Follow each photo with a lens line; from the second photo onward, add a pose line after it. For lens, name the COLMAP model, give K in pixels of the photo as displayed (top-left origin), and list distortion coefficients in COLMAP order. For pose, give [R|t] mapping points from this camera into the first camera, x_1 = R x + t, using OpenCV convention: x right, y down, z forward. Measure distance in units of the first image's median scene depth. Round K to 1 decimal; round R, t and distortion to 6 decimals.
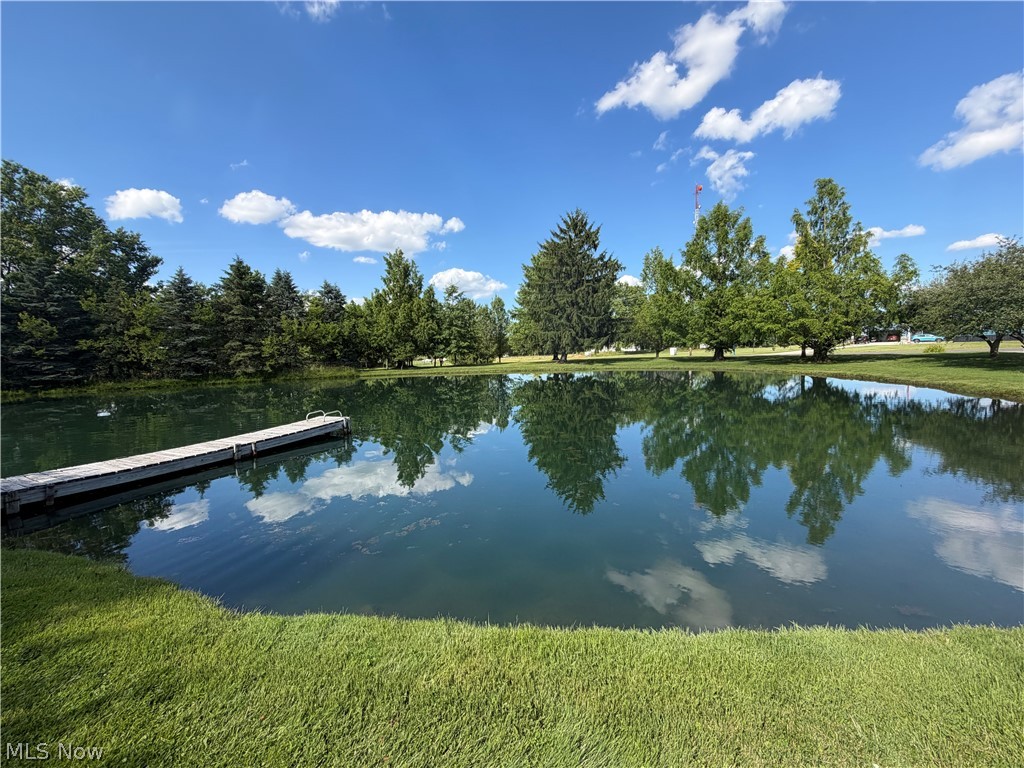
lens RADIAL K [[406.9, 0, 516.0], [0, 406.9, 374.9], [0, 0, 1]] dist [0.001052, -0.000365]
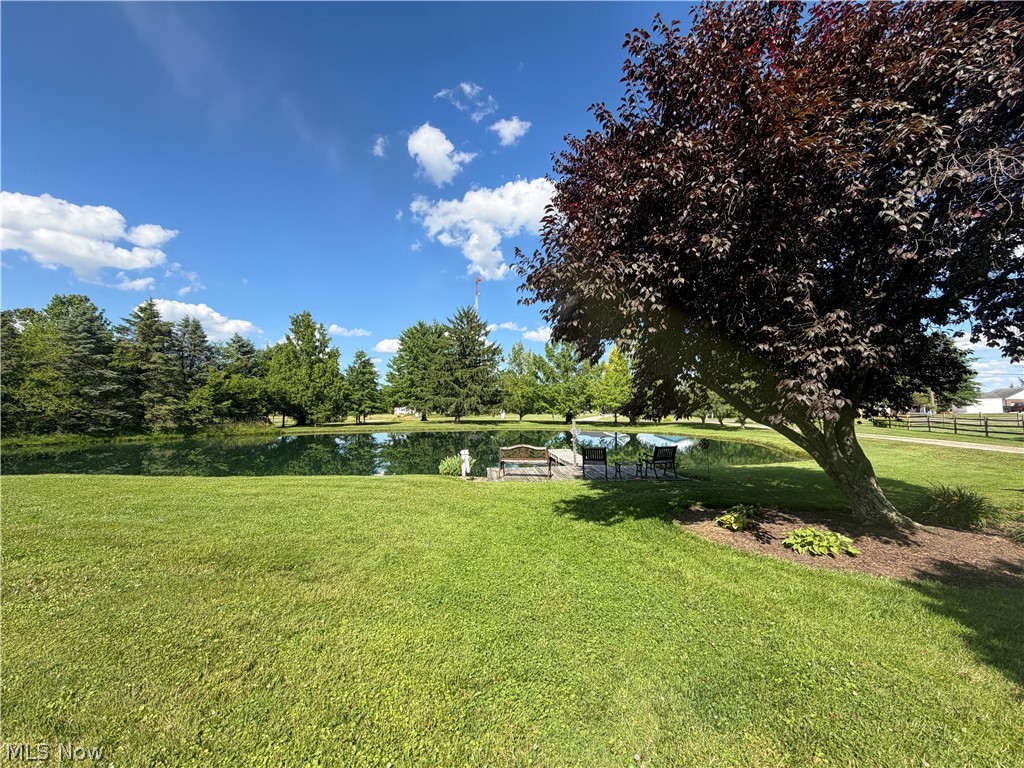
lens RADIAL K [[406.9, 0, 509.4], [0, 406.9, 387.3], [0, 0, 1]] dist [0.001052, -0.000365]
pose [[0.849814, 0.065308, 0.523021, -0.436402], [-0.002228, 0.992730, -0.120339, 0.010580], [-0.527078, 0.101101, 0.843782, -0.147488]]
